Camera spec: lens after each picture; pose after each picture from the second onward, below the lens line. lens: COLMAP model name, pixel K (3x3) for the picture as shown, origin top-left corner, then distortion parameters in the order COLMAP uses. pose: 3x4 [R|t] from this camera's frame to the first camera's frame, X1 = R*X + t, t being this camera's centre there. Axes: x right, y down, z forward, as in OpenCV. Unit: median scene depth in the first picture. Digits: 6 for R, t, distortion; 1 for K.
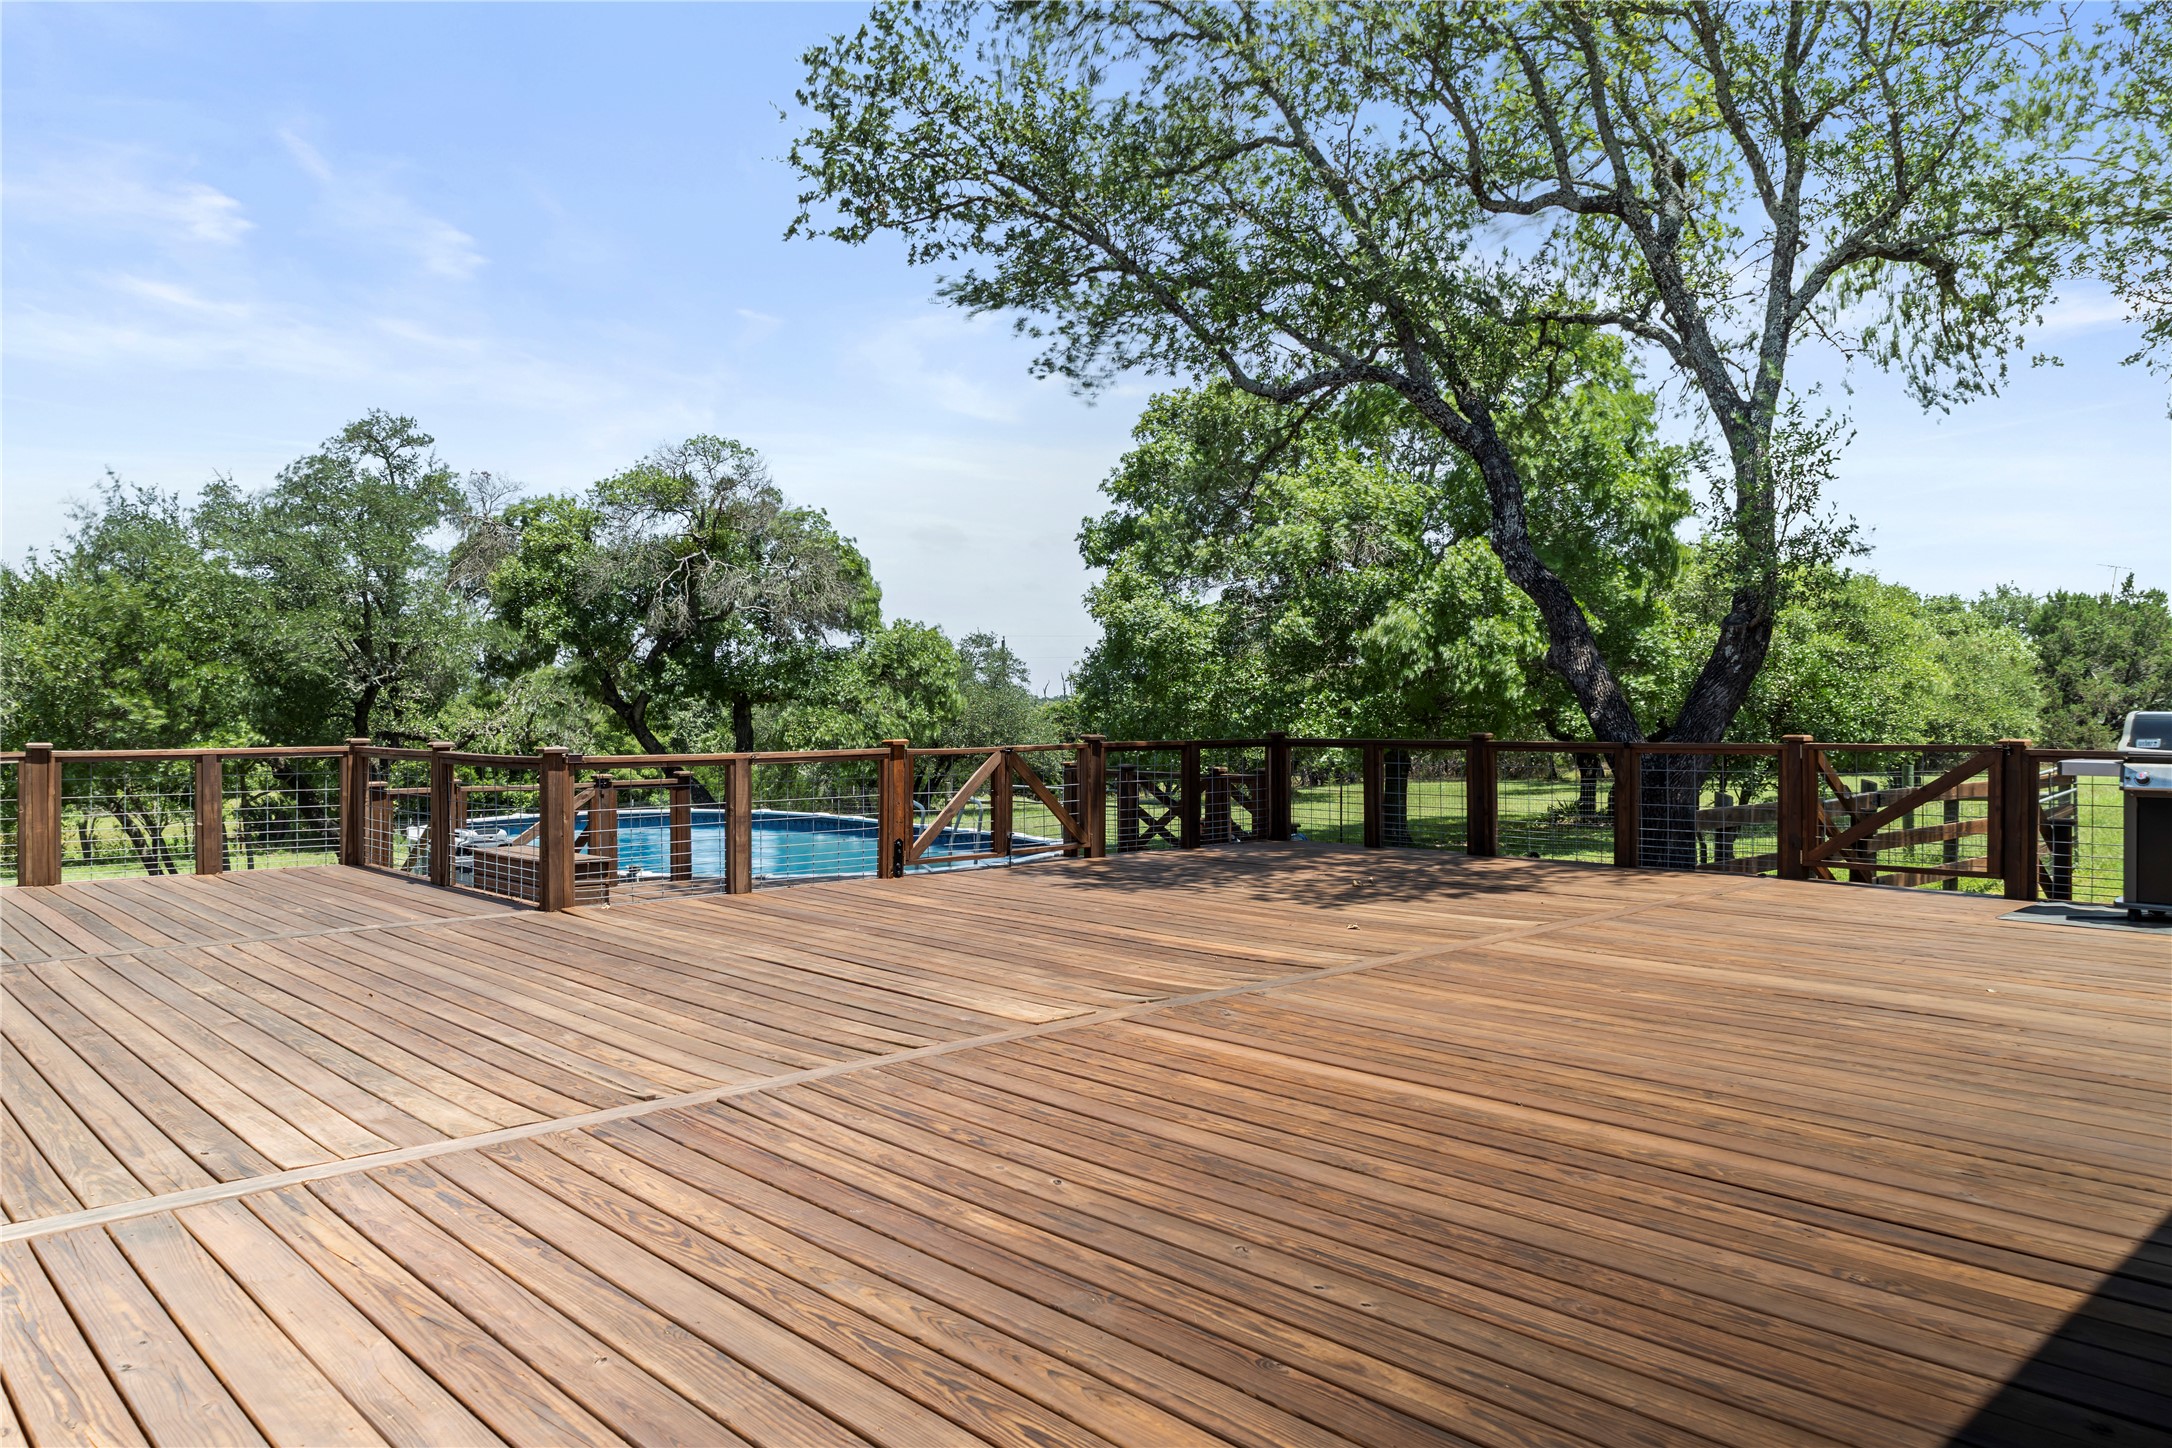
lens RADIAL K [[1480.8, 0, 1099.1], [0, 1480.8, 734.2], [0, 0, 1]] dist [-0.040350, 0.005033]
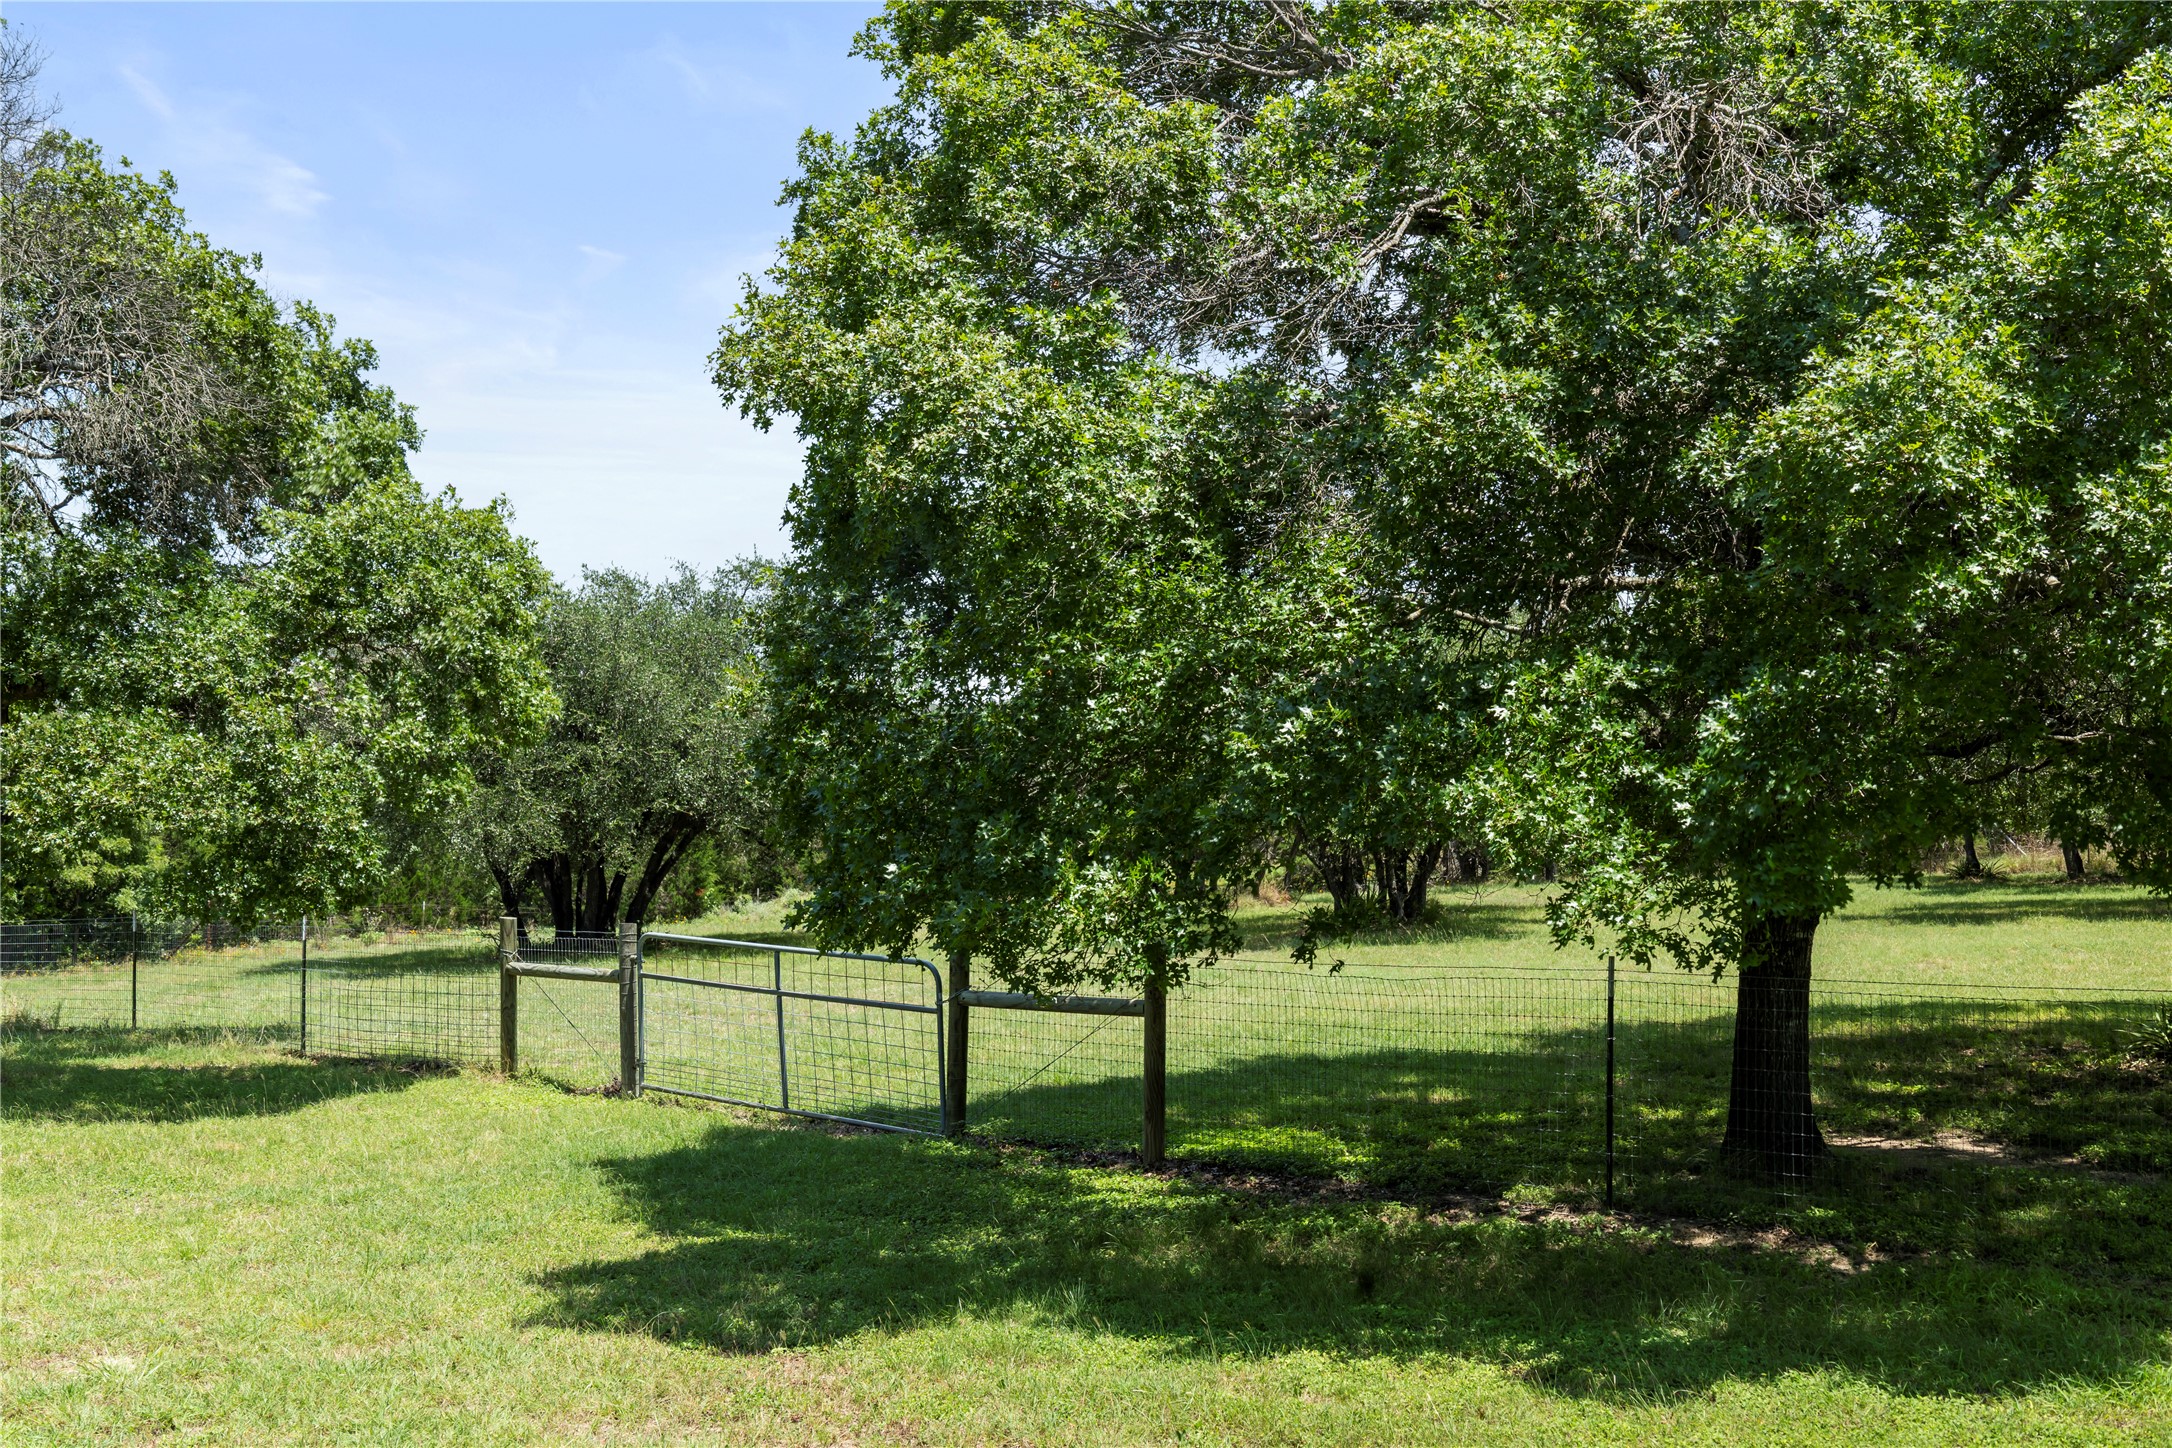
lens RADIAL K [[2450.7, 0, 1082.4], [0, 2450.7, 728.1], [0, 0, 1]] dist [0.032360, 0.000000]
pose [[0.999956, 0.007060, -0.006227, 0.047059], [-0.007149, 0.999870, -0.014475, -0.007448], [0.006124, 0.014518, 0.999876, 0.399985]]
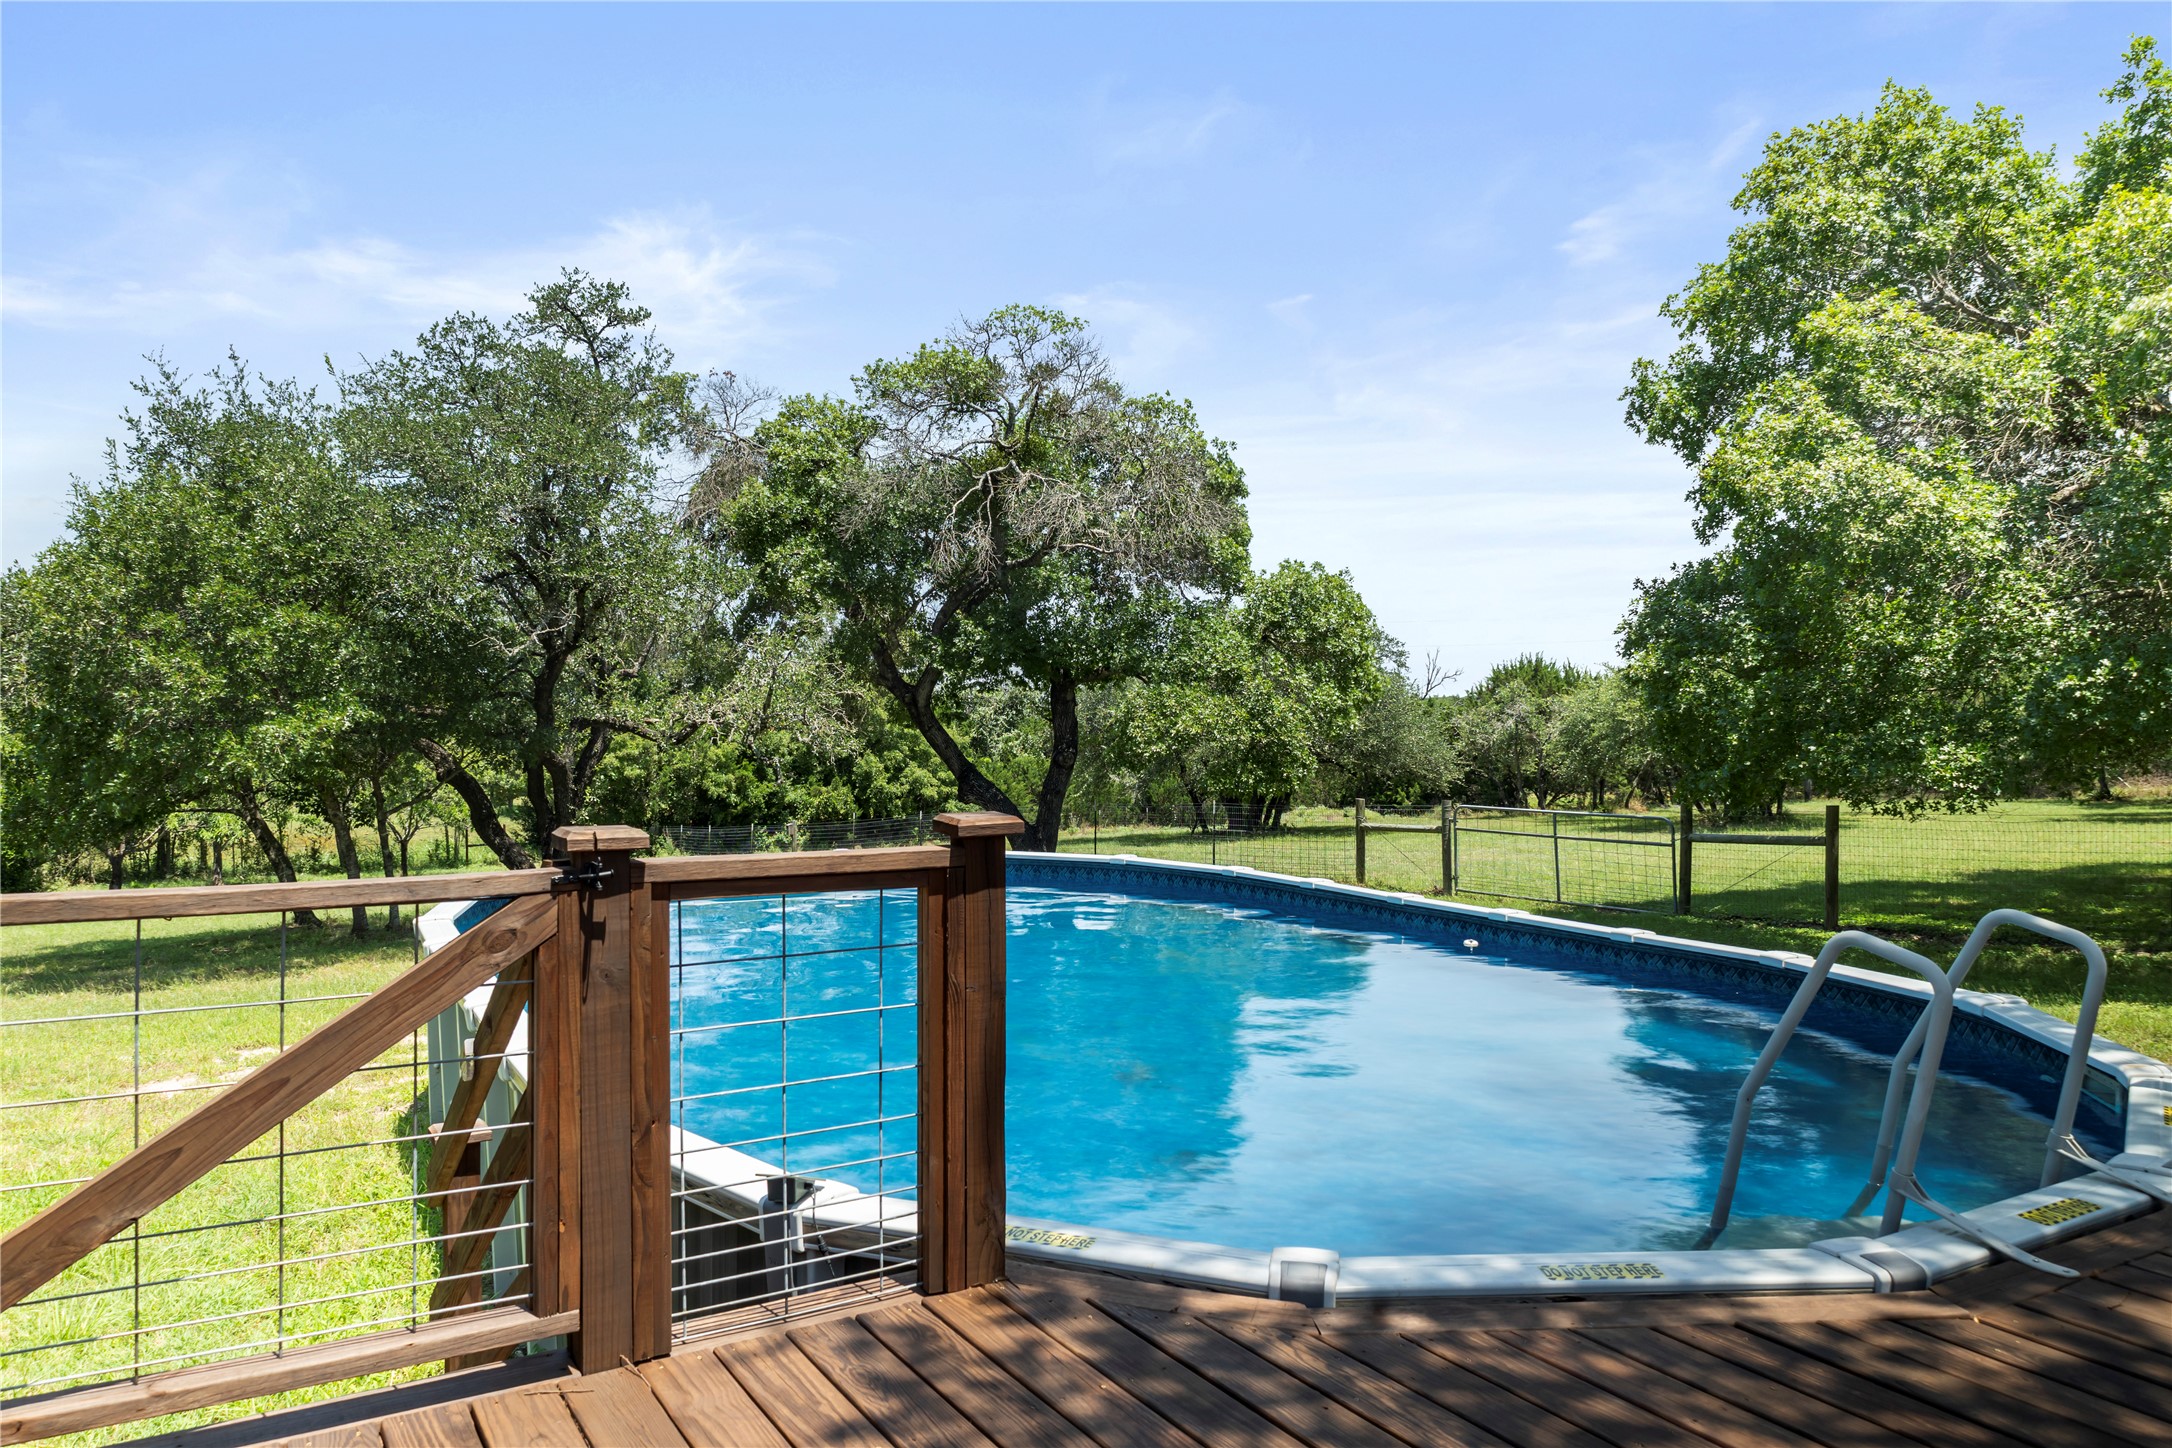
lens RADIAL K [[1480.8, 0, 1082.5], [0, 1480.8, 708.0], [0, 0, 1]] dist [-0.040350, 0.005033]
pose [[0.978404, 0.004446, -0.206653, -0.090987], [-0.008889, 0.999749, -0.020577, 0.006443], [0.206510, 0.021970, 0.978198, 0.325877]]
